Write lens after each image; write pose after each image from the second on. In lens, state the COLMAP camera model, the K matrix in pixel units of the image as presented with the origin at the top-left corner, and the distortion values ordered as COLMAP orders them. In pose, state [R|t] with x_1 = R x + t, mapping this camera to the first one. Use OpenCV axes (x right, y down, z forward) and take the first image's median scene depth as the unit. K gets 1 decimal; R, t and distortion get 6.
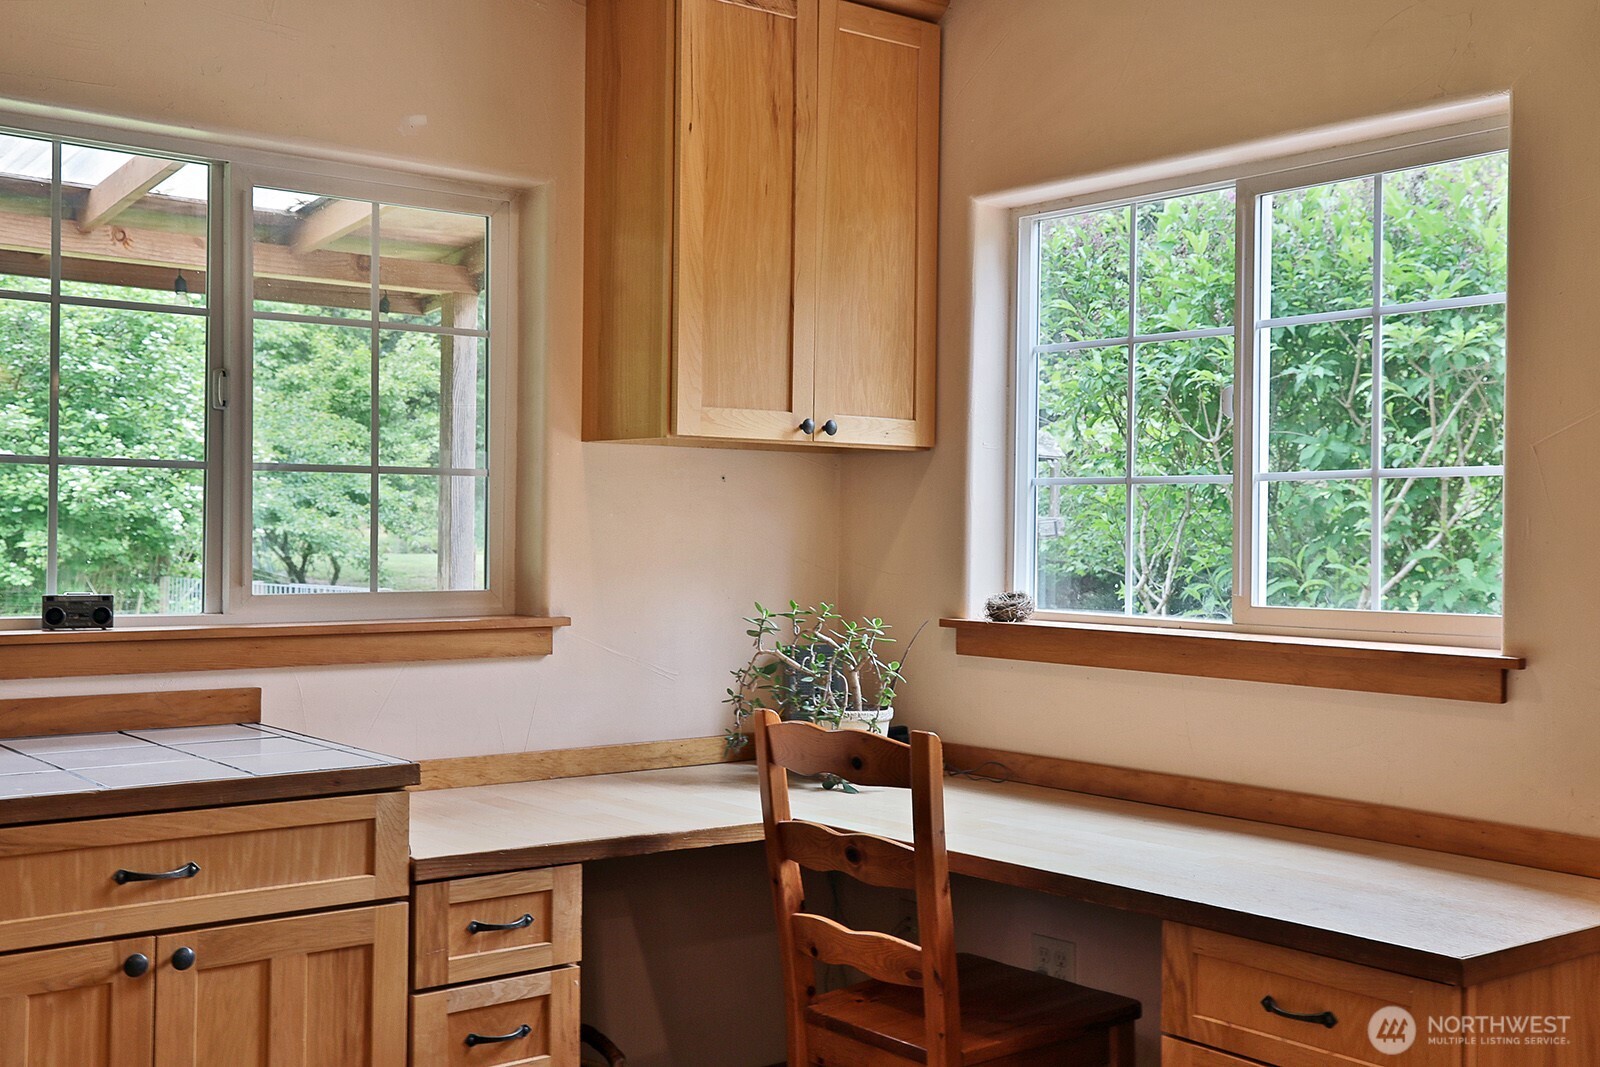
lens RADIAL K [[1794.8, 0, 859.3], [0, 1794.8, 530.4], [0, 0, 1]] dist [0.029492, 0.000000]
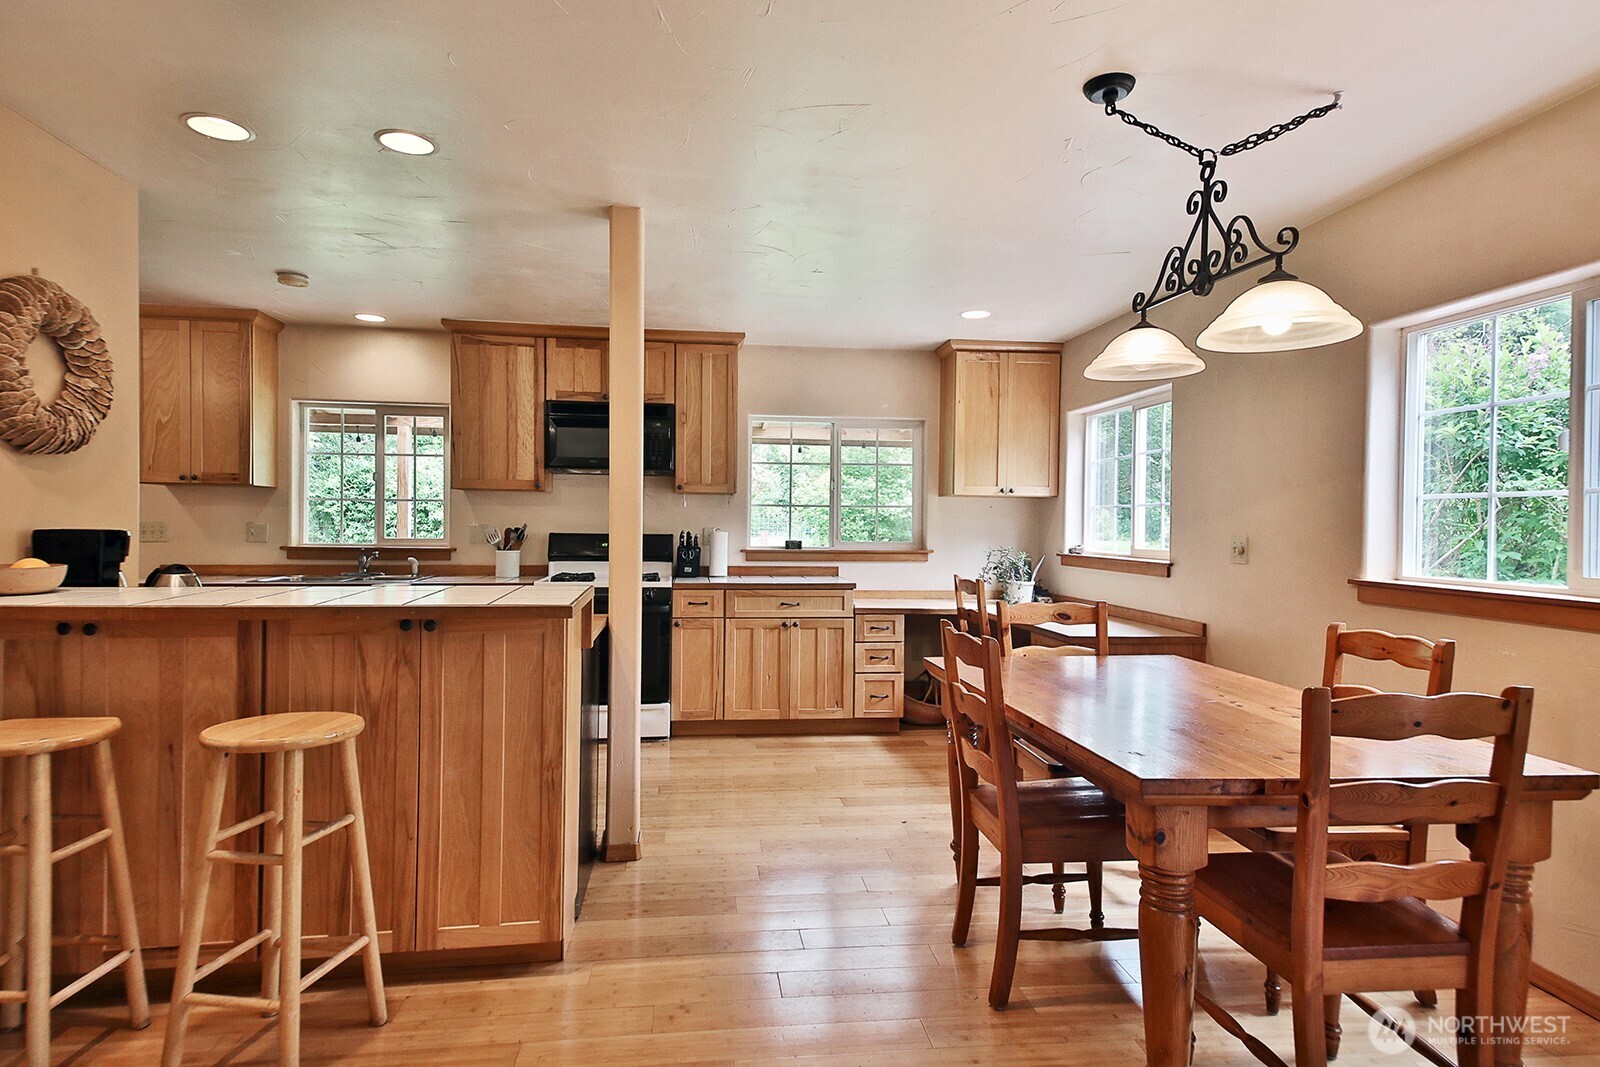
lens RADIAL K [[914.0, 0, 805.0], [0, 914.0, 531.9], [0, 0, 1]] dist [0.000124, -0.000131]
pose [[0.842507, 0.002870, -0.538678, 0.647917], [-0.002989, 0.999995, 0.000654, 0.017212], [0.538677, 0.001059, 0.842511, -0.641265]]
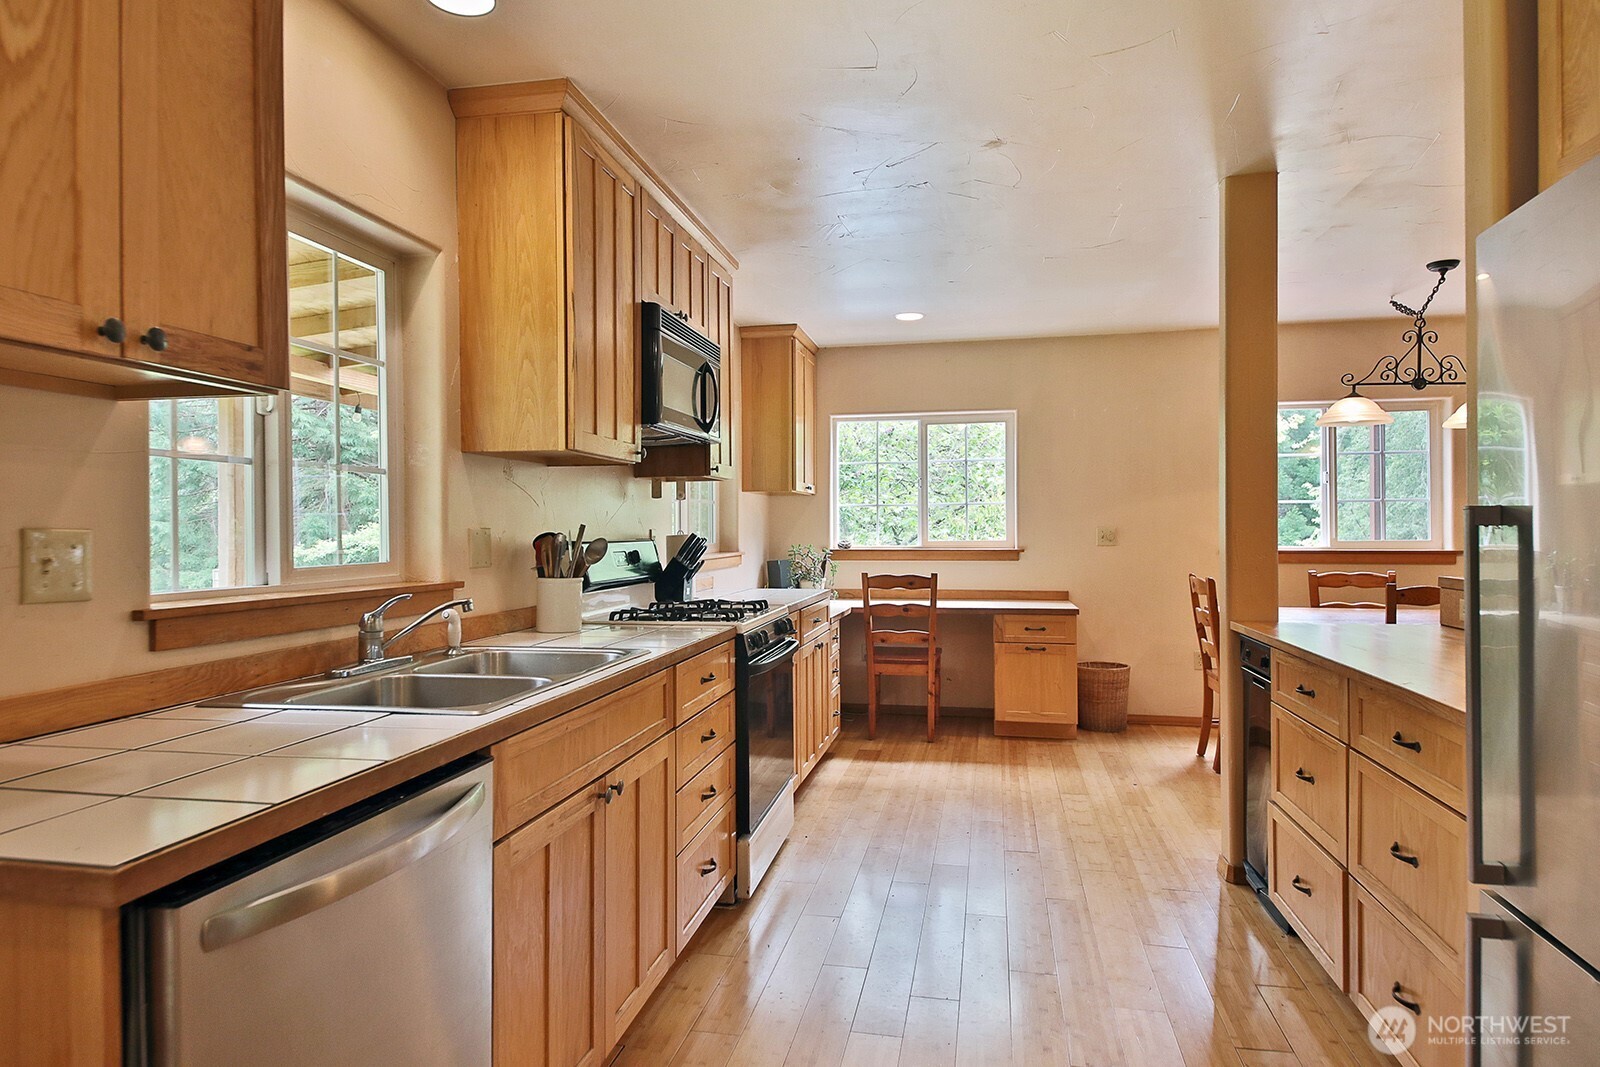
lens RADIAL K [[914.0, 0, 803.0], [0, 914.0, 527.7], [0, 0, 1]] dist [0.000124, -0.000131]
pose [[0.779740, -0.012956, 0.625969, -1.228392], [0.015770, 0.999875, 0.001051, 0.011200], [-0.625904, 0.009052, 0.779847, -0.282619]]
